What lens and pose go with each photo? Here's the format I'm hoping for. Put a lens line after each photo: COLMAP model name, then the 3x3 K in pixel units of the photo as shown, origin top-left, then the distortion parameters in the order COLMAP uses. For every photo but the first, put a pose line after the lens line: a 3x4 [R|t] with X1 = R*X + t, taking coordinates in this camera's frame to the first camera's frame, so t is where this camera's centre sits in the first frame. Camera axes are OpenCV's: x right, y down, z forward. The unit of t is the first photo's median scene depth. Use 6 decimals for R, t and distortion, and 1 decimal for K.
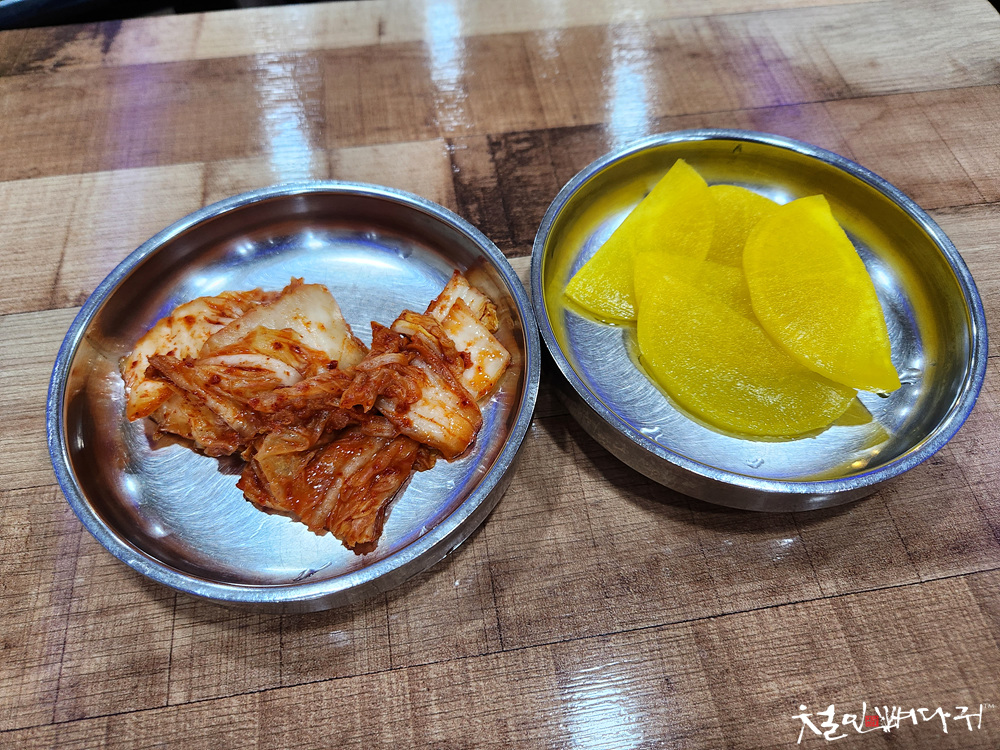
lens RADIAL K [[668.6, 0, 502.9], [0, 668.6, 368.0], [0, 0, 1]] dist [0.027524, -0.035150]
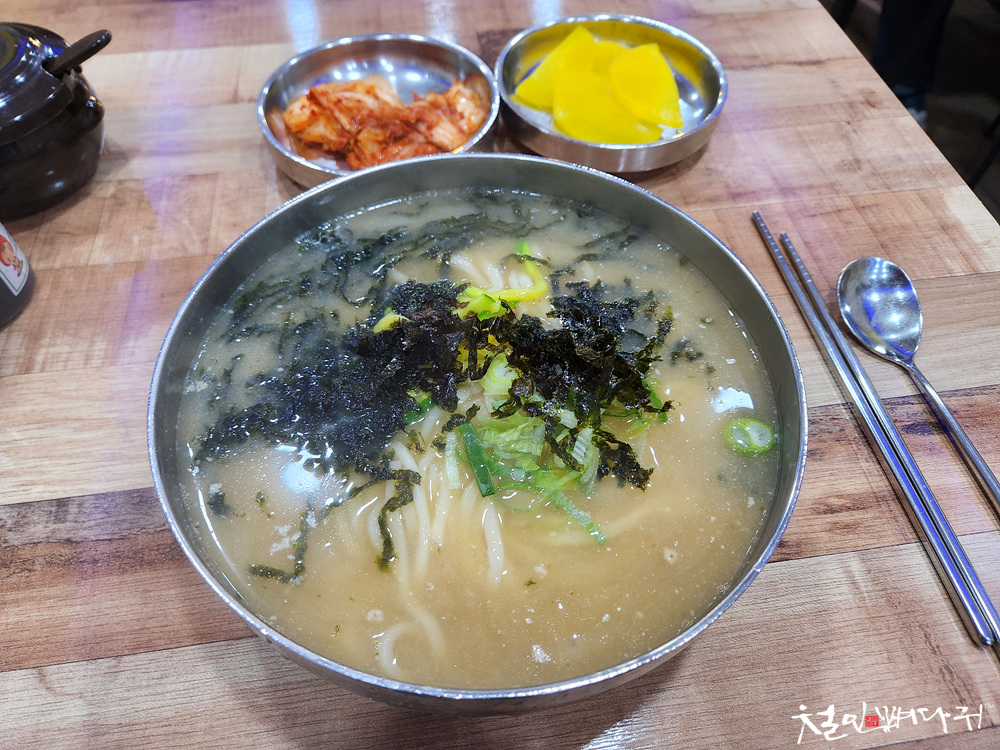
lens RADIAL K [[668.6, 0, 496.9], [0, 668.6, 377.1], [0, 0, 1]] dist [0.027524, -0.035150]
pose [[0.999929, 0.010872, -0.004883, 0.057149], [-0.011168, 0.997792, -0.065467, 0.785503], [0.004160, 0.065517, 0.997843, -0.788857]]
